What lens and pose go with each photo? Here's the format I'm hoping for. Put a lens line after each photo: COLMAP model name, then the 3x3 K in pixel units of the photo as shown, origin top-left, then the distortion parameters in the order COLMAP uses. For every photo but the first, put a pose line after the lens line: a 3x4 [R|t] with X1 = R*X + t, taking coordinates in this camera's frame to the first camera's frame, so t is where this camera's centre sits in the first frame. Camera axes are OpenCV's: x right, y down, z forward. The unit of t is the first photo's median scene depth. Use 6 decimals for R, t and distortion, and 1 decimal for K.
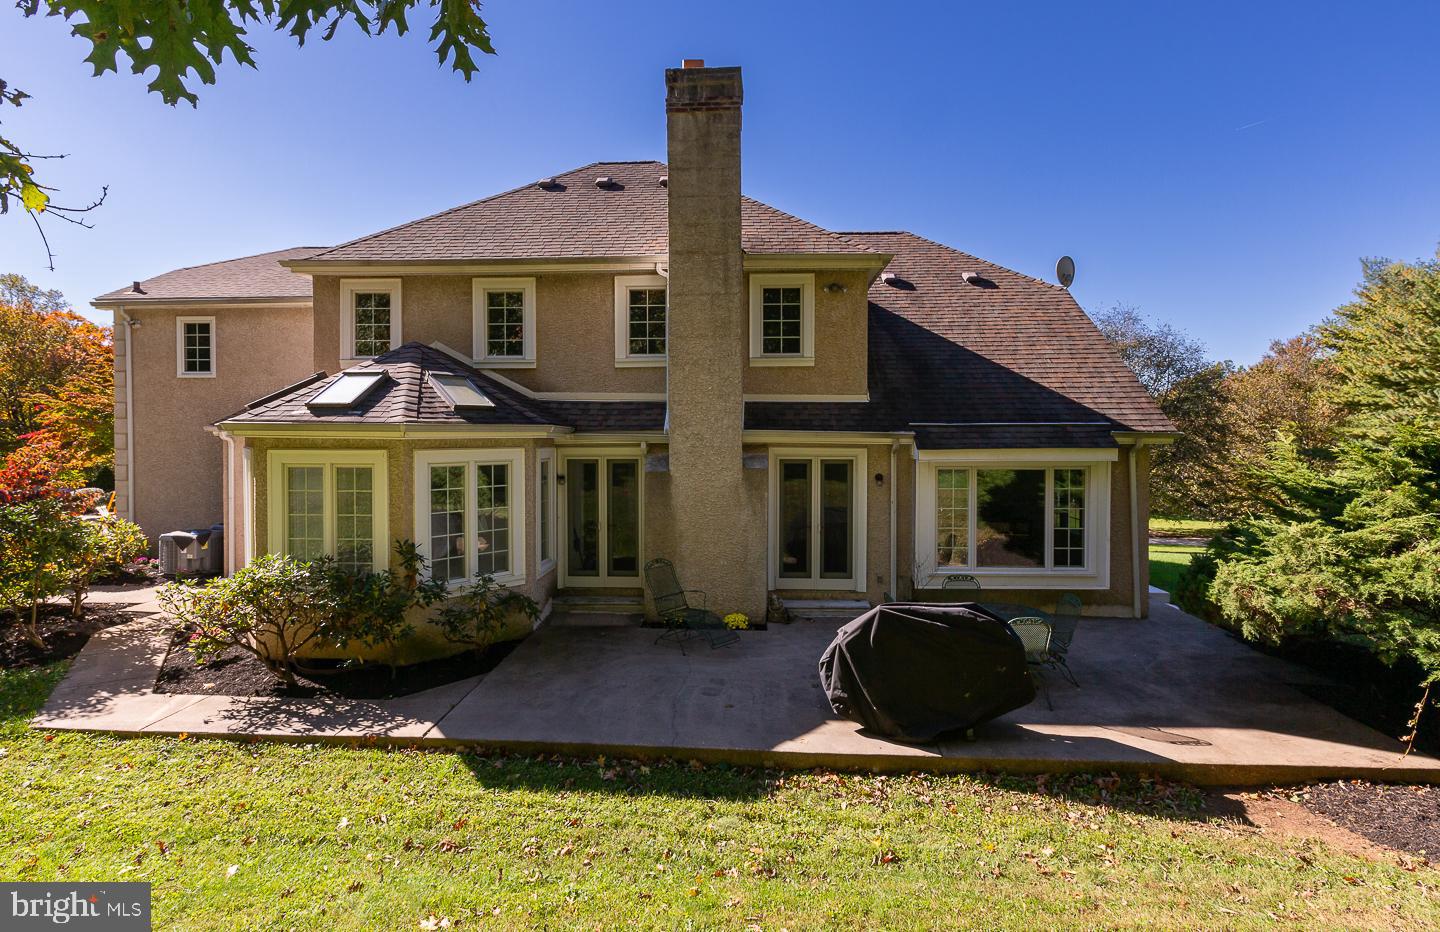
lens RADIAL K [[710.7, 0, 720.7], [0, 710.7, 478.0], [0, 0, 1]] dist [-0.002620, -0.000365]
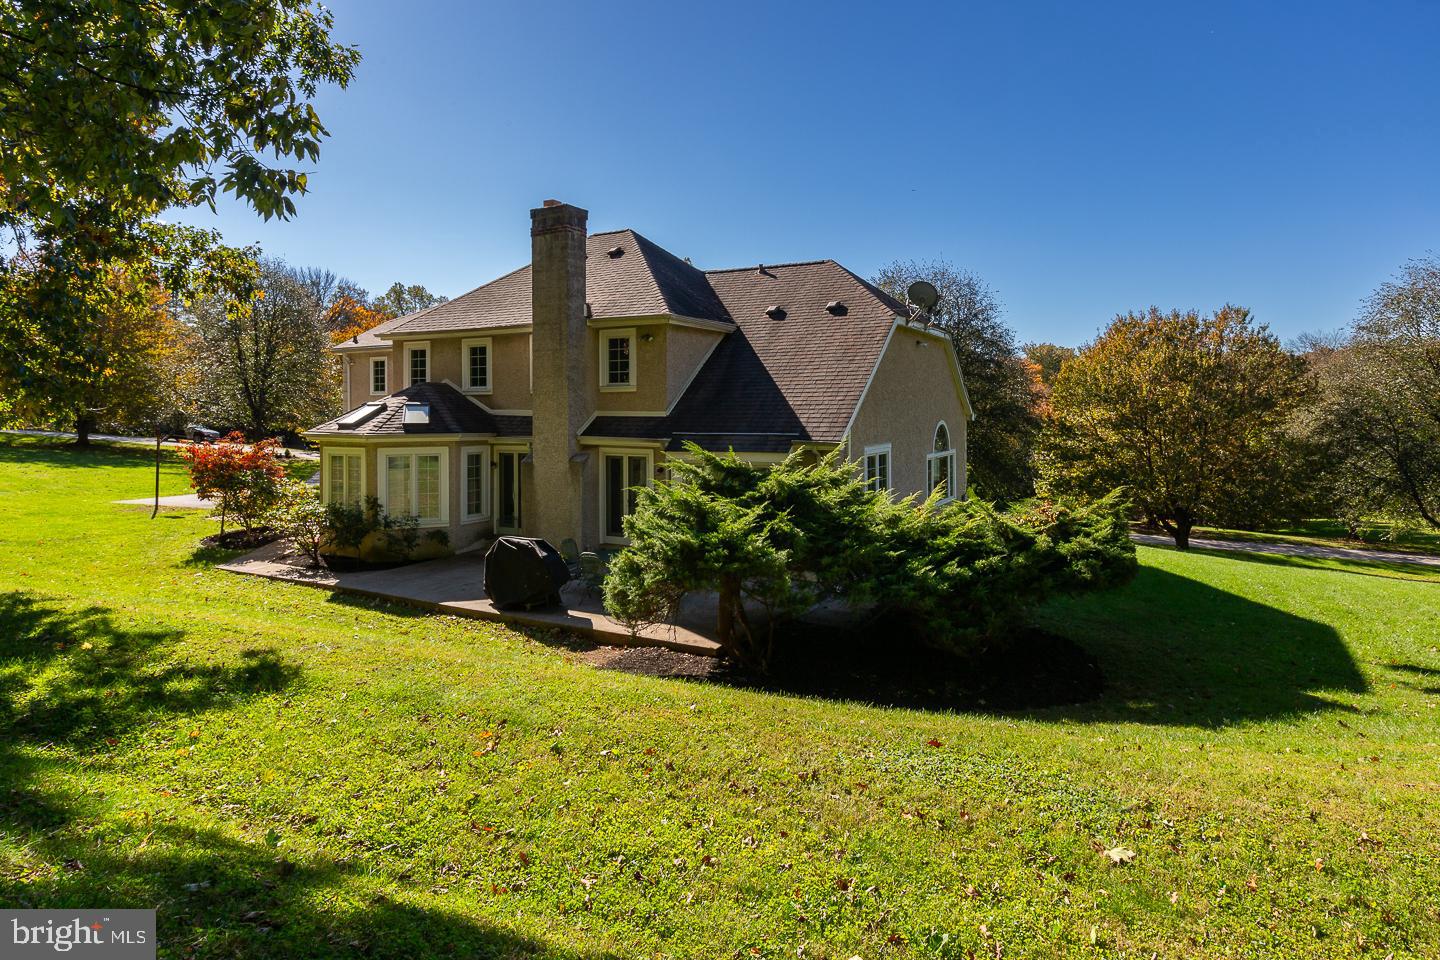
lens RADIAL K [[795.3, 0, 719.6], [0, 795.3, 469.2], [0, 0, 1]] dist [-0.002757, -0.000045]
pose [[0.905134, 0.027100, -0.424261, 1.010404], [-0.022816, 0.999625, 0.015174, -0.028598], [0.424513, -0.004054, 0.905413, -0.409233]]
